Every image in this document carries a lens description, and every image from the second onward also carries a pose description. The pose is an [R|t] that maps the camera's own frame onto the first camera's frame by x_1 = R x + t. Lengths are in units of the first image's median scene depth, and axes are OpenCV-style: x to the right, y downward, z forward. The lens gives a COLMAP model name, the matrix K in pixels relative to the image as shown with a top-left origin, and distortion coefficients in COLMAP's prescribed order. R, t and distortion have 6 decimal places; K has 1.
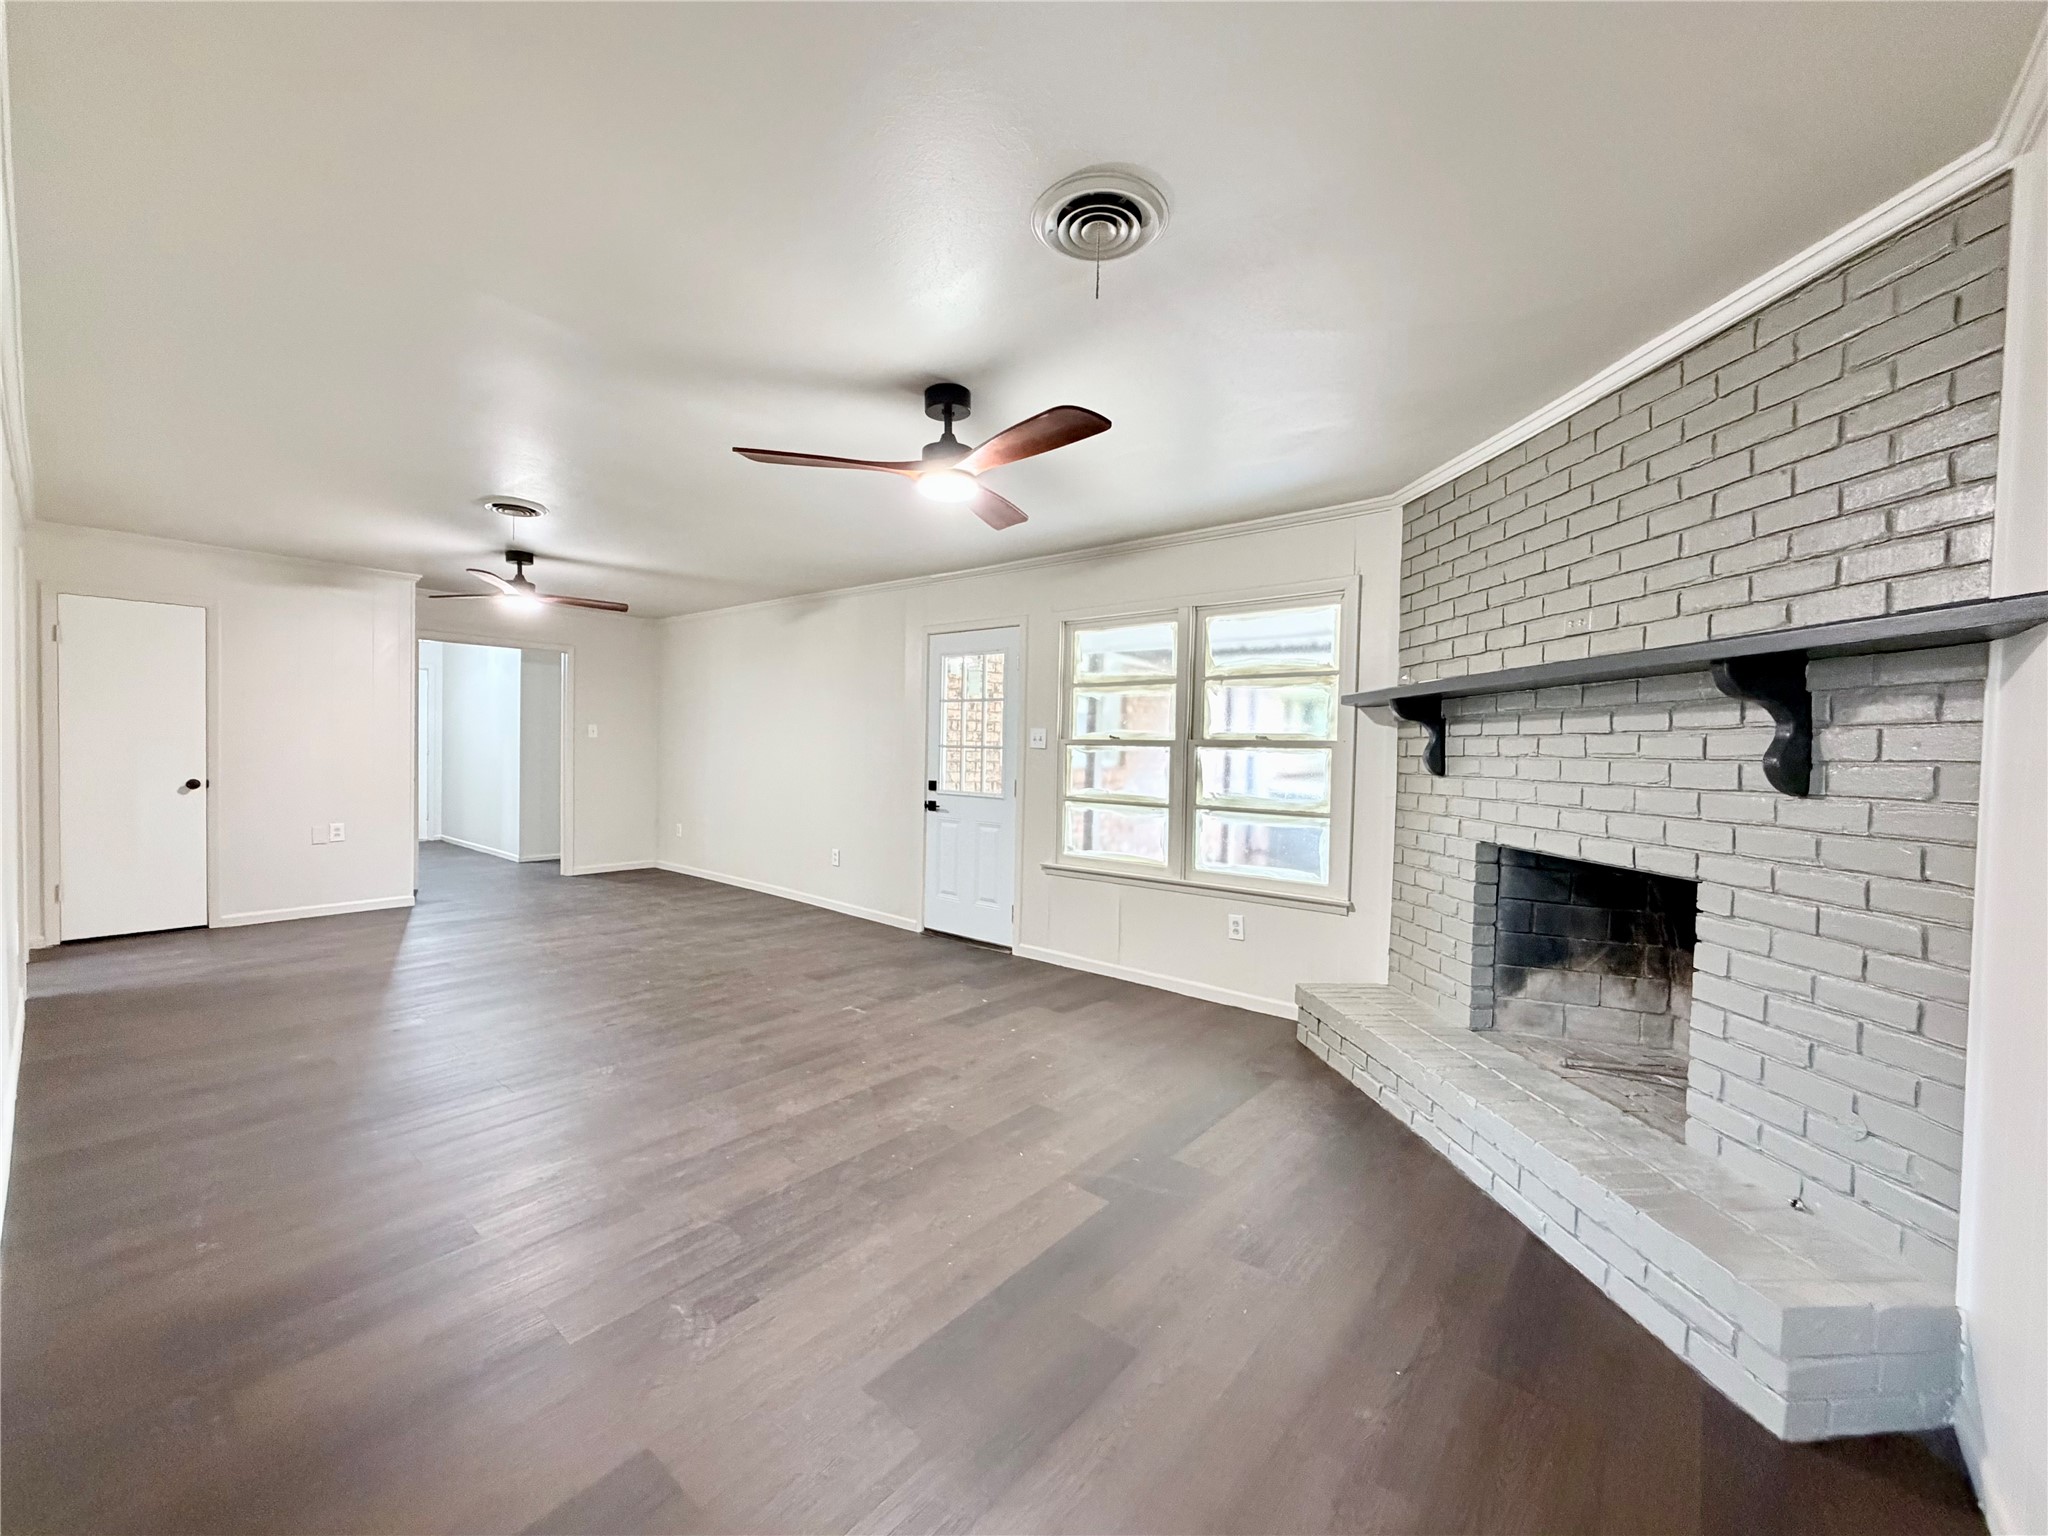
lens RADIAL K [[819.0, 0, 1027.4], [0, 819.0, 762.0], [0, 0, 1]] dist [0.000796, 0.000308]
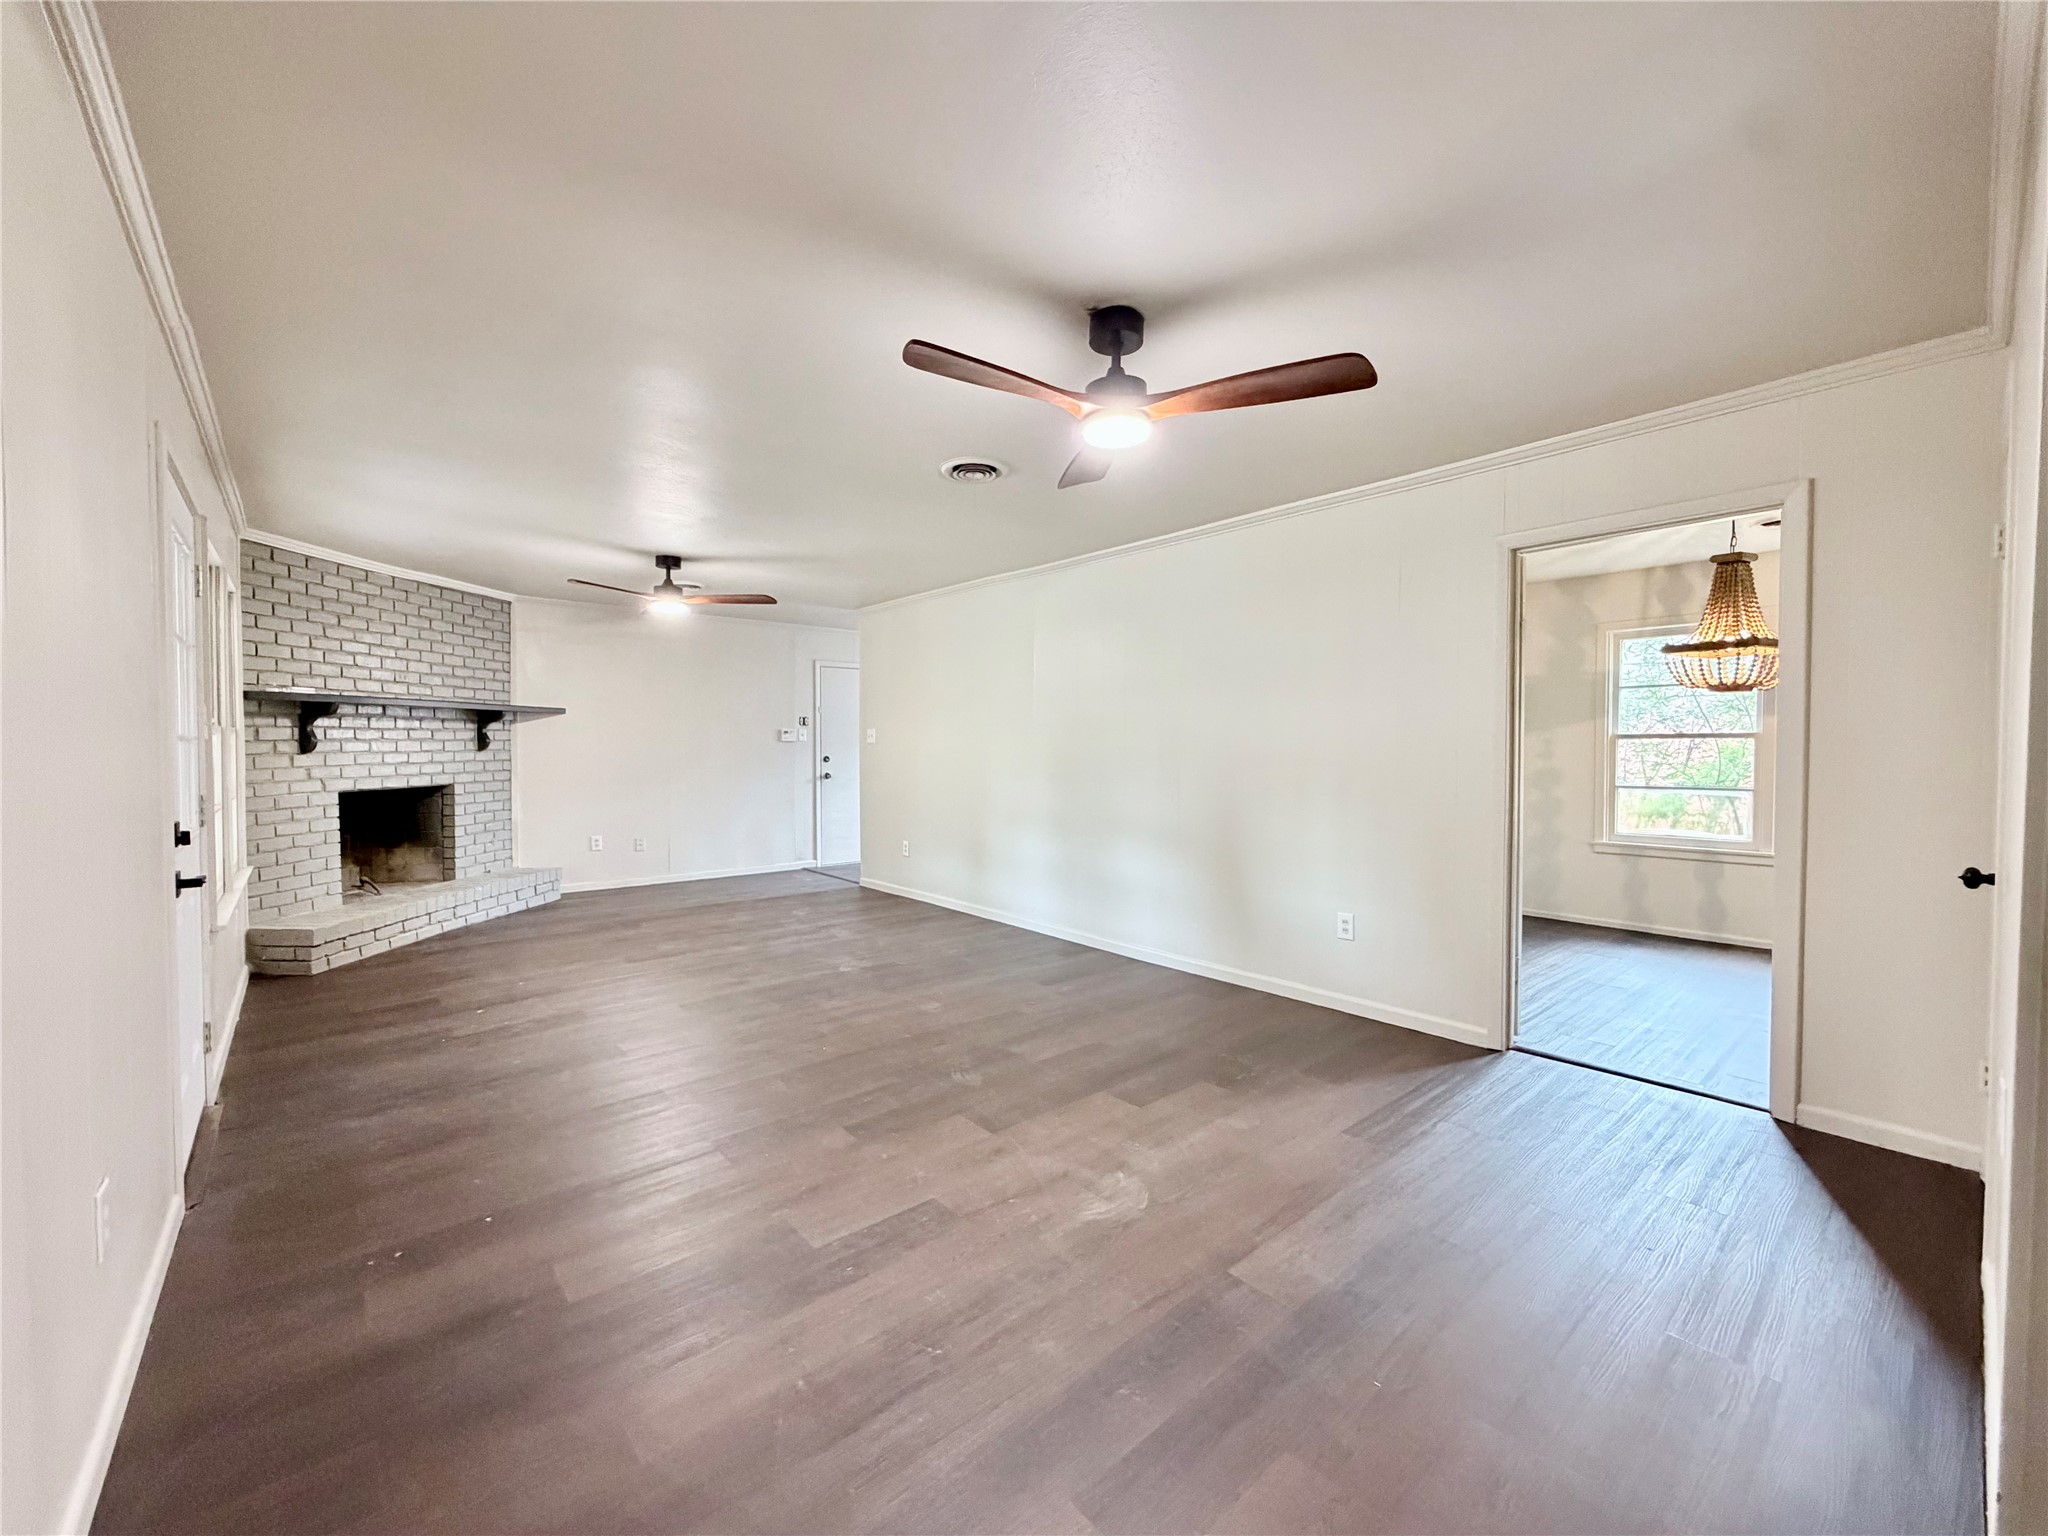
lens RADIAL K [[819.0, 0, 1016.3], [0, 819.0, 762.0], [0, 0, 1]] dist [0.000796, 0.000308]
pose [[-0.985224, -0.022285, 0.169817, -0.844818], [-0.015335, 0.998995, 0.042125, -0.041807], [-0.170585, 0.038899, -0.984575, 1.883694]]
